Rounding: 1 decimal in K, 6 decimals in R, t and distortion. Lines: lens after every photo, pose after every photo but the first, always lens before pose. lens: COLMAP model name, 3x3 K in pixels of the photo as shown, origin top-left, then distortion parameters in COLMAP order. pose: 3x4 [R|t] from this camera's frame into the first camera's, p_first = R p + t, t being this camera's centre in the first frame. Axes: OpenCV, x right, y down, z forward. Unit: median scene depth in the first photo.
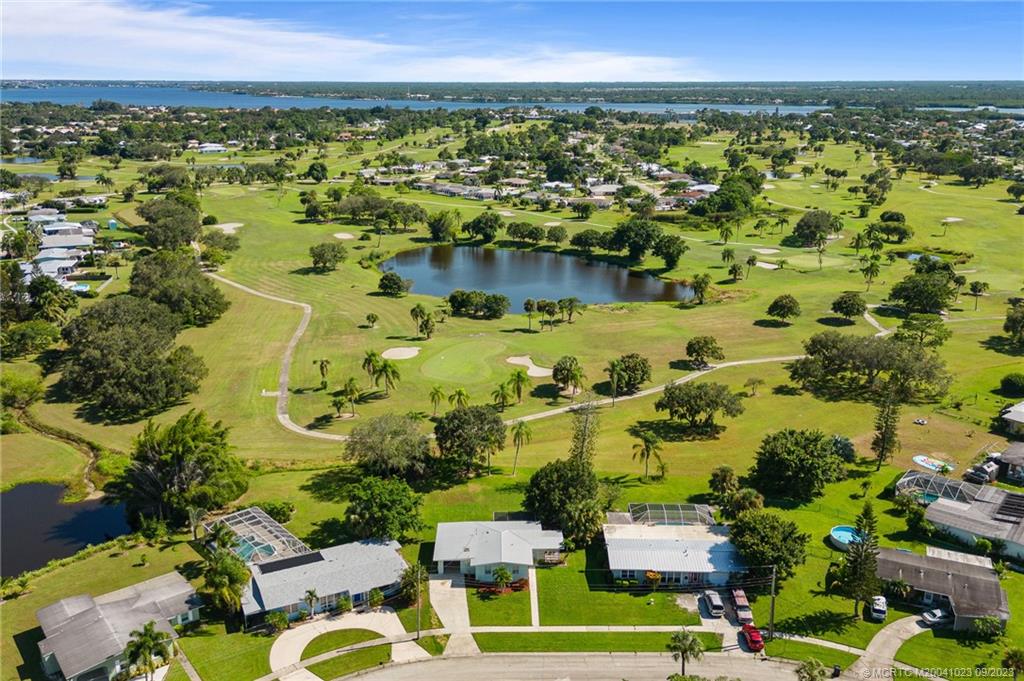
lens RADIAL K [[888.5, 0, 509.3], [0, 888.5, 341.8], [0, 0, 1]] dist [0.078215, -0.100863]
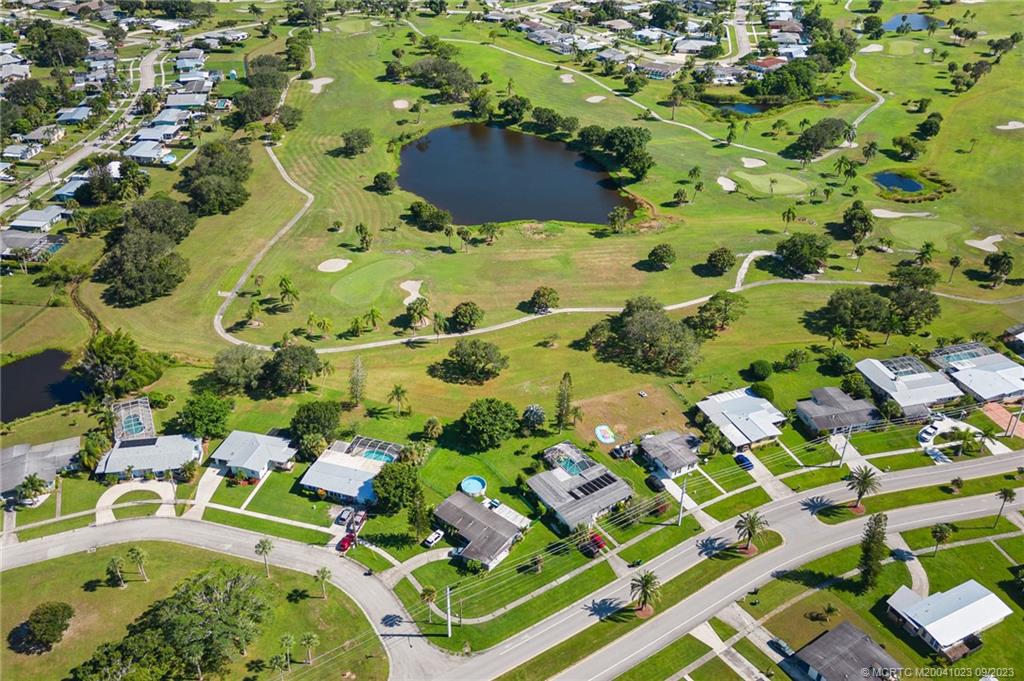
lens RADIAL K [[855.5, 0, 488.6], [0, 855.5, 344.0], [0, 0, 1]] dist [0.076108, -0.081866]
pose [[0.955847, 0.161653, -0.245407, 0.488043], [-0.086294, 0.952689, 0.291441, -0.300749], [0.280909, -0.257396, 0.924574, -0.198864]]
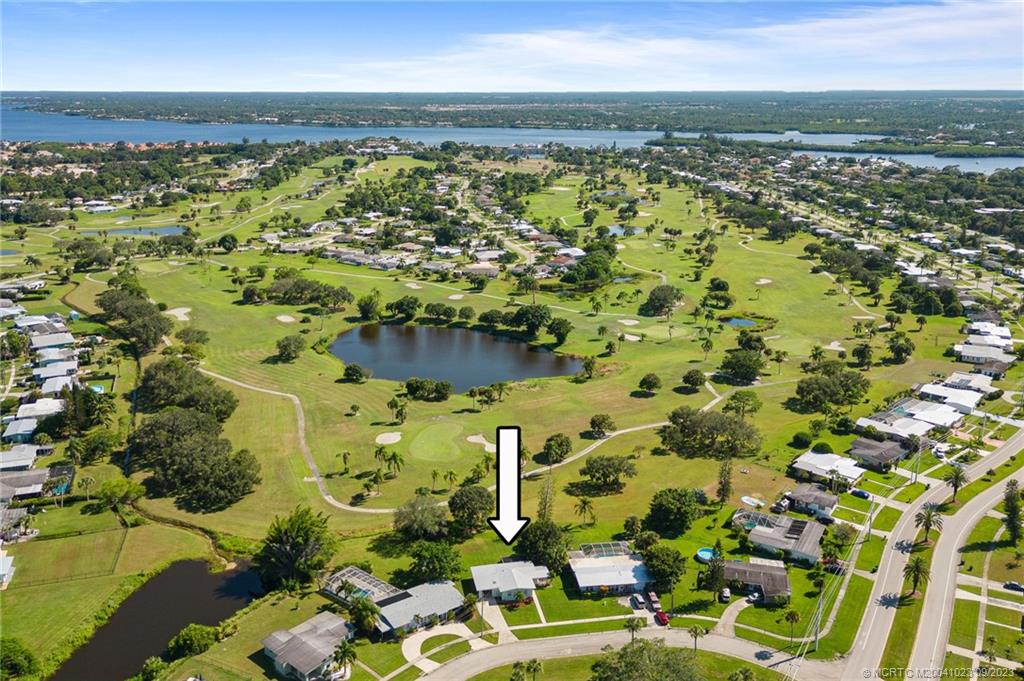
lens RADIAL K [[888.5, 0, 509.3], [0, 888.5, 341.8], [0, 0, 1]] dist [0.078215, -0.100863]
pose [[0.984893, -0.041827, 0.168037, -0.177841], [0.043201, 0.999056, -0.004525, -0.132527], [-0.167689, 0.011716, 0.985770, -0.420323]]
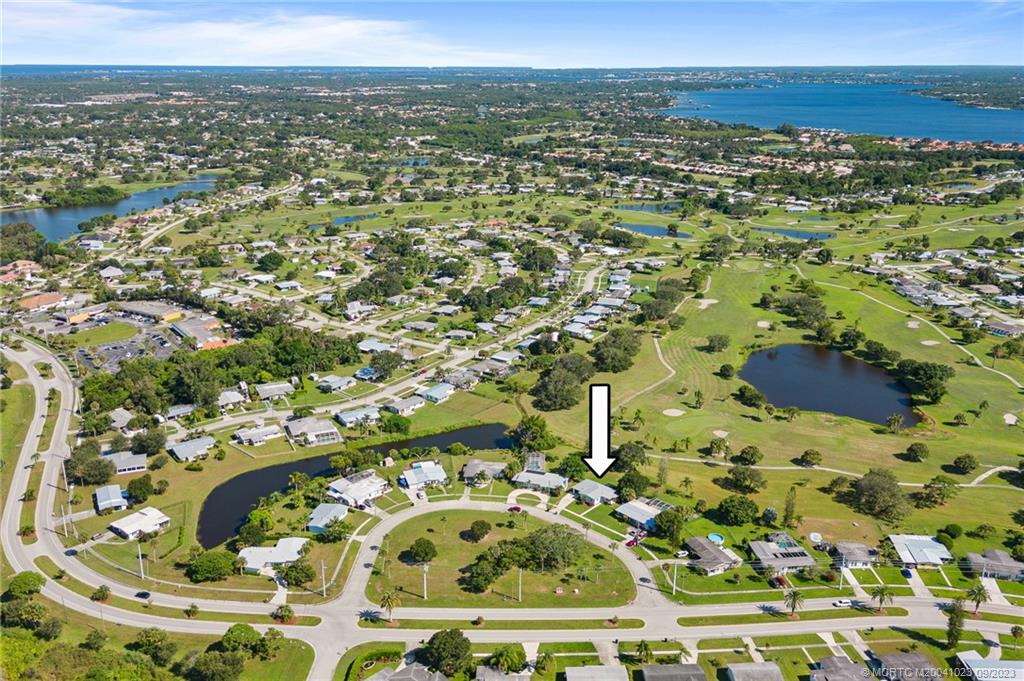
lens RADIAL K [[888.5, 0, 509.3], [0, 888.5, 341.8], [0, 0, 1]] dist [0.078215, -0.100863]
pose [[0.721006, 0.223528, -0.655885, 0.993387], [-0.204839, 0.972993, 0.106423, -0.311359], [0.661960, 0.057619, 0.747321, -0.860178]]
